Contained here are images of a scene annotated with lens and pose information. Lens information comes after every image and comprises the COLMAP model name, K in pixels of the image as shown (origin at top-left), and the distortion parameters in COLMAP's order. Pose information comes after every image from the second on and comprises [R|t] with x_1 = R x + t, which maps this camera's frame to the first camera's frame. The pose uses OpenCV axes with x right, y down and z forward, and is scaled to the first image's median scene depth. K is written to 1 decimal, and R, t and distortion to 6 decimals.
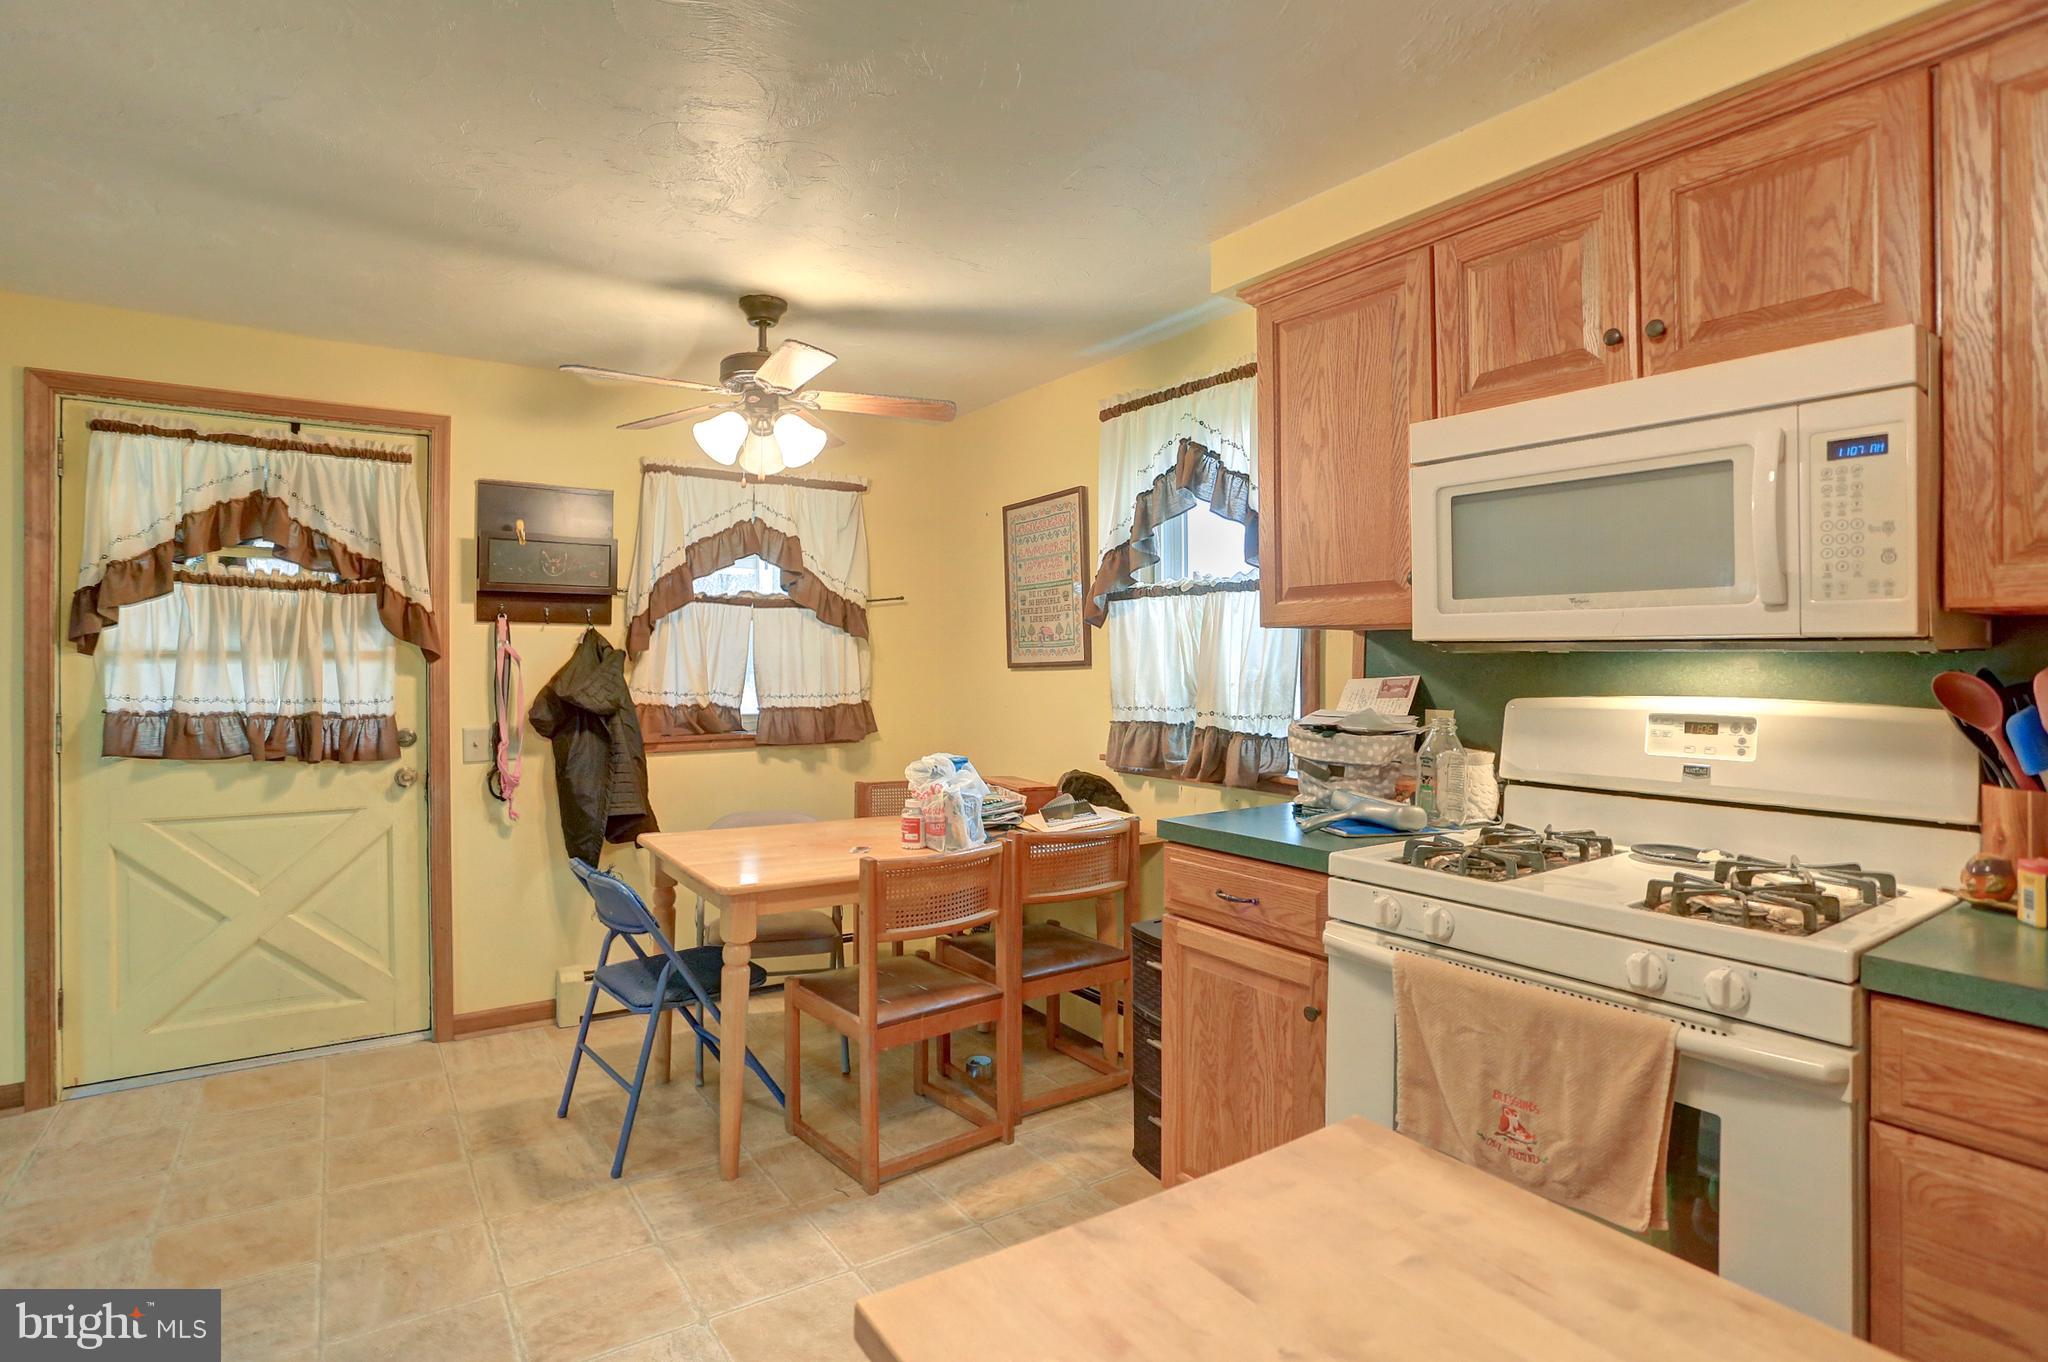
lens RADIAL K [[1027.3, 0, 1012.3], [0, 1027.3, 669.3], [0, 0, 1]] dist [-0.058016, 0.022862]
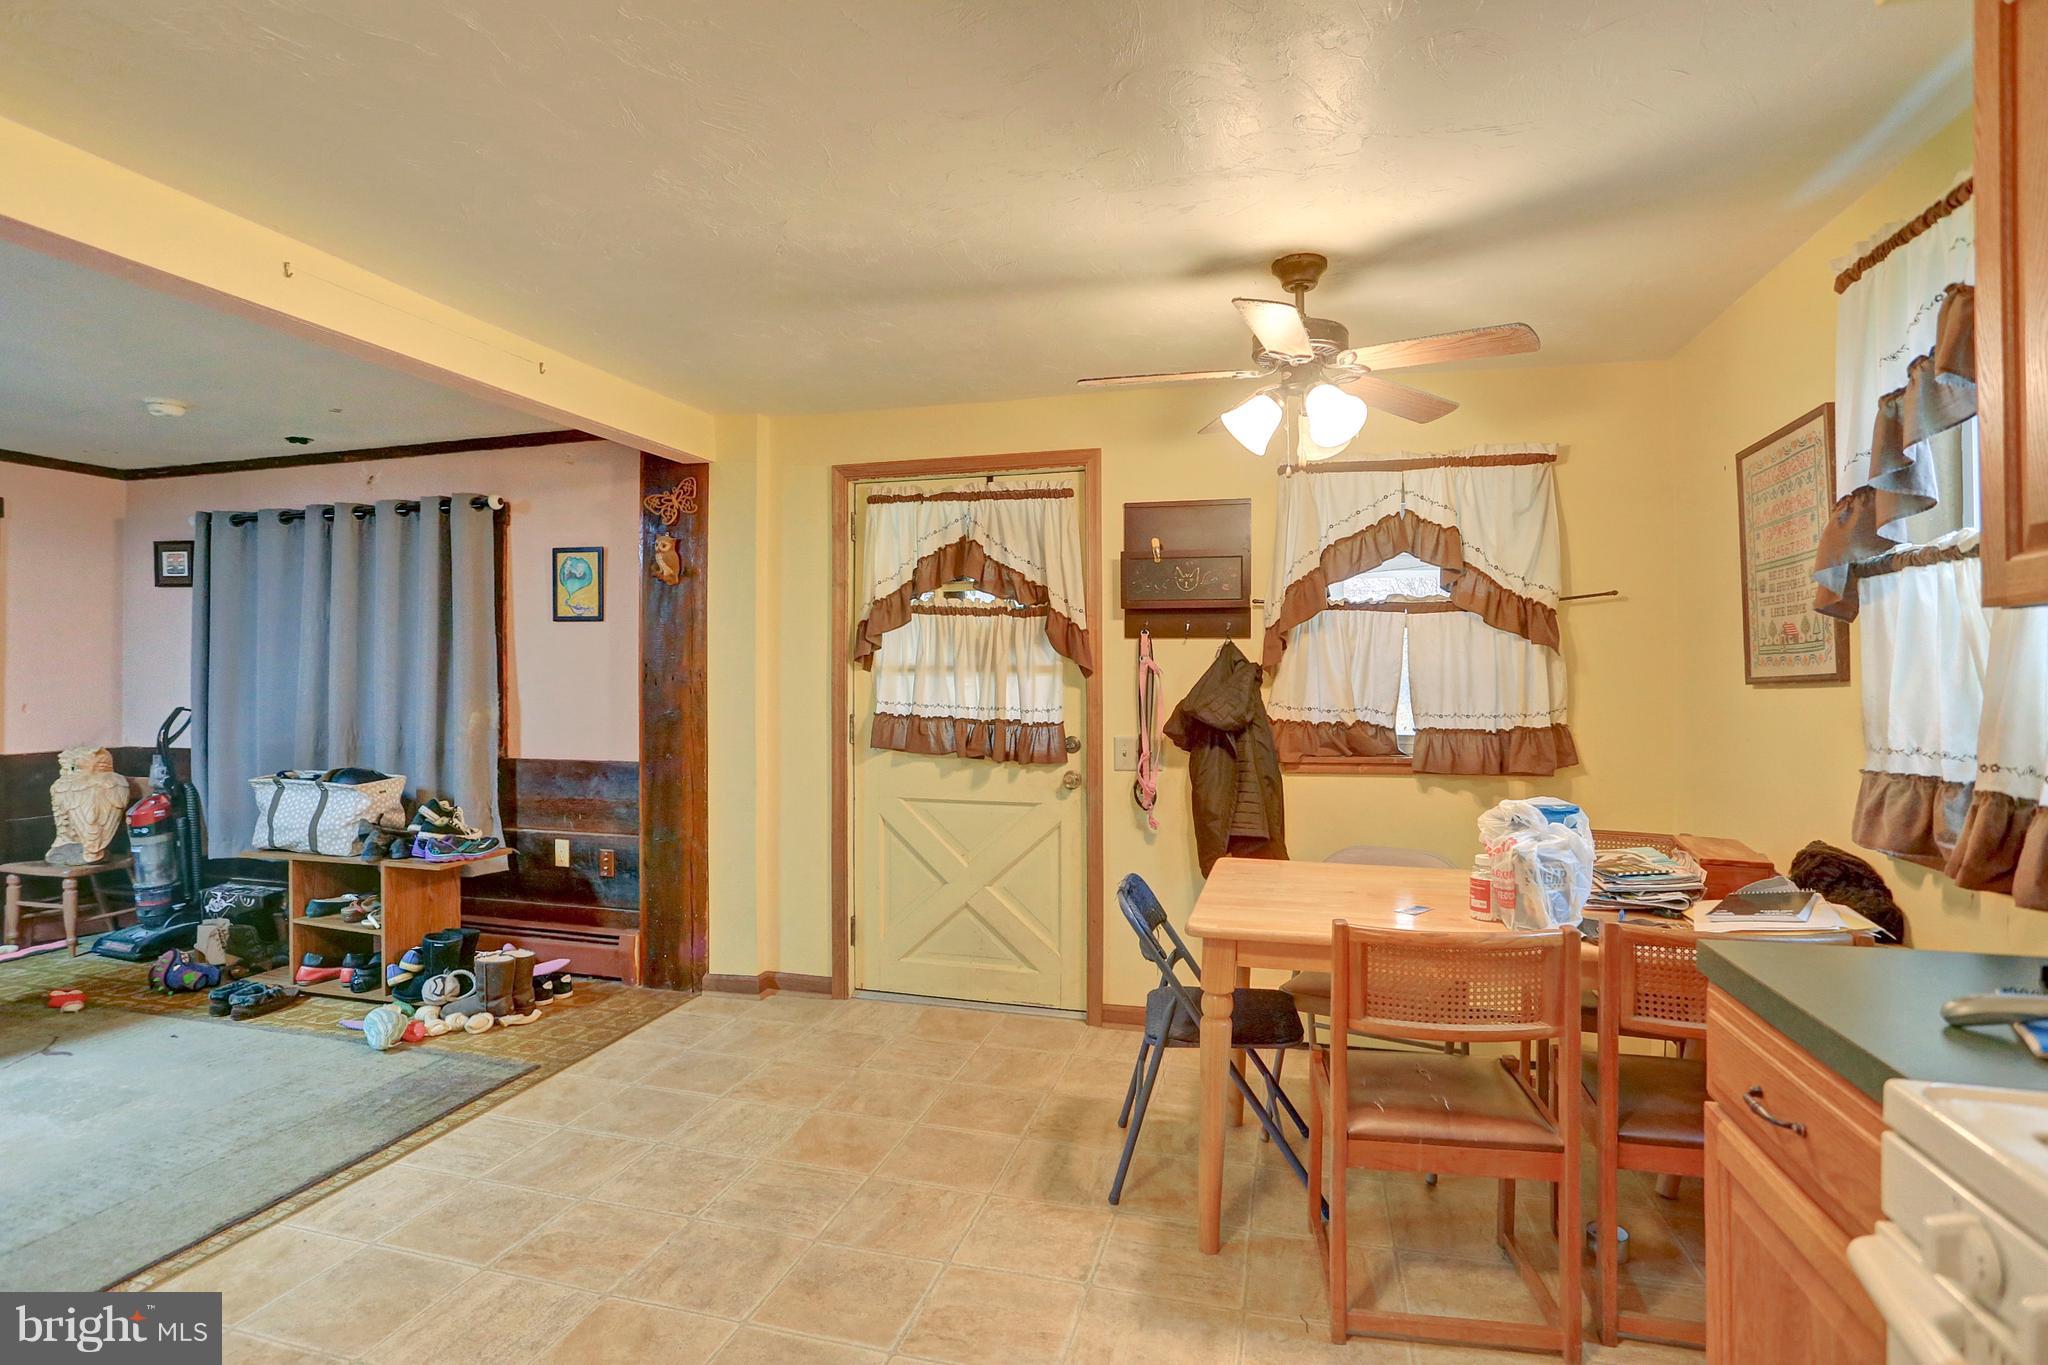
lens RADIAL K [[1027.3, 0, 1016.7], [0, 1027.3, 680.0], [0, 0, 1]] dist [-0.058016, 0.022862]
pose [[0.654661, 0.002053, -0.755920, 0.243317], [-0.004445, 0.999989, -0.001134, -0.001429], [0.755909, 0.004103, 0.654664, 0.239237]]
